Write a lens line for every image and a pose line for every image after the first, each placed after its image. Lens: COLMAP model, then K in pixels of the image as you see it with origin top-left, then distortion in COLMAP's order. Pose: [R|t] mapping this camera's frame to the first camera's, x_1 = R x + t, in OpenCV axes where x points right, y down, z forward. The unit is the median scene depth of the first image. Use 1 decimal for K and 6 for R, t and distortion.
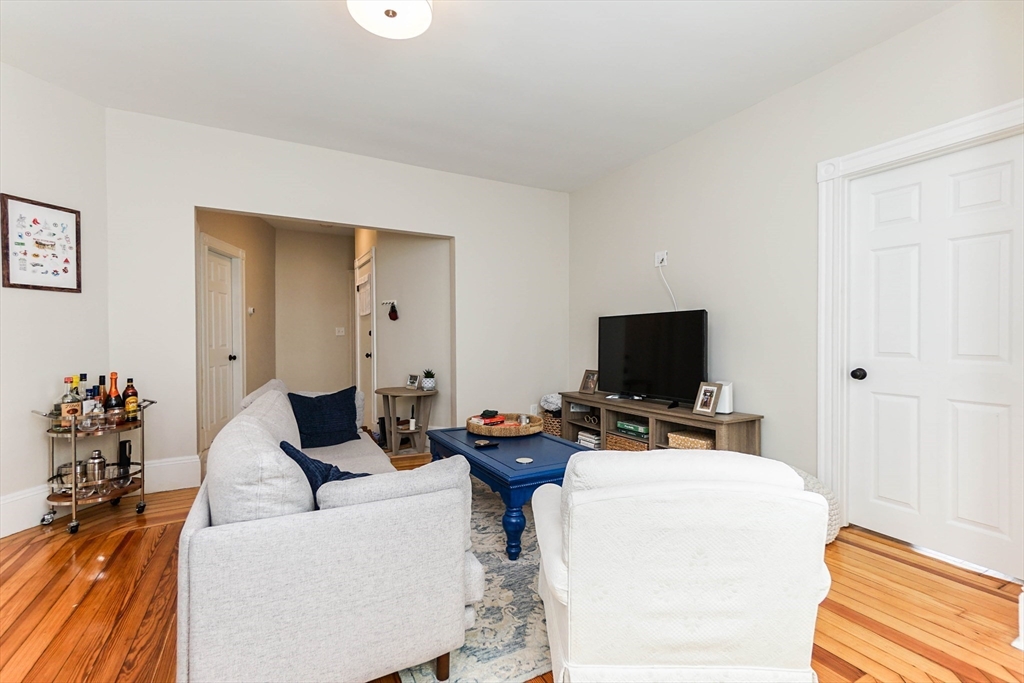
lens RADIAL K [[435.9, 0, 488.2], [0, 435.9, 341.7], [0, 0, 1]] dist [0.000796, 0.000368]
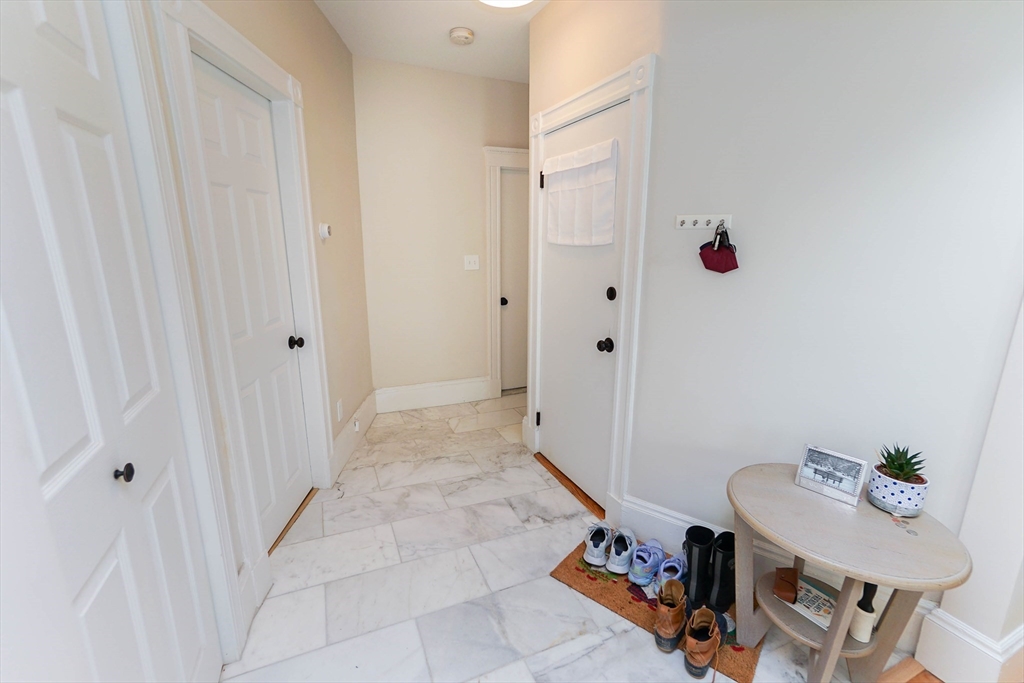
lens RADIAL K [[437.4, 0, 512.0], [0, 437.4, 341.5], [0, 0, 1]] dist [0.000201, 0.000069]
pose [[0.997715, 0.027541, -0.061698, -0.331804], [-0.013466, 0.975888, 0.217855, -0.064371], [0.066211, -0.216526, 0.974029, 0.567352]]
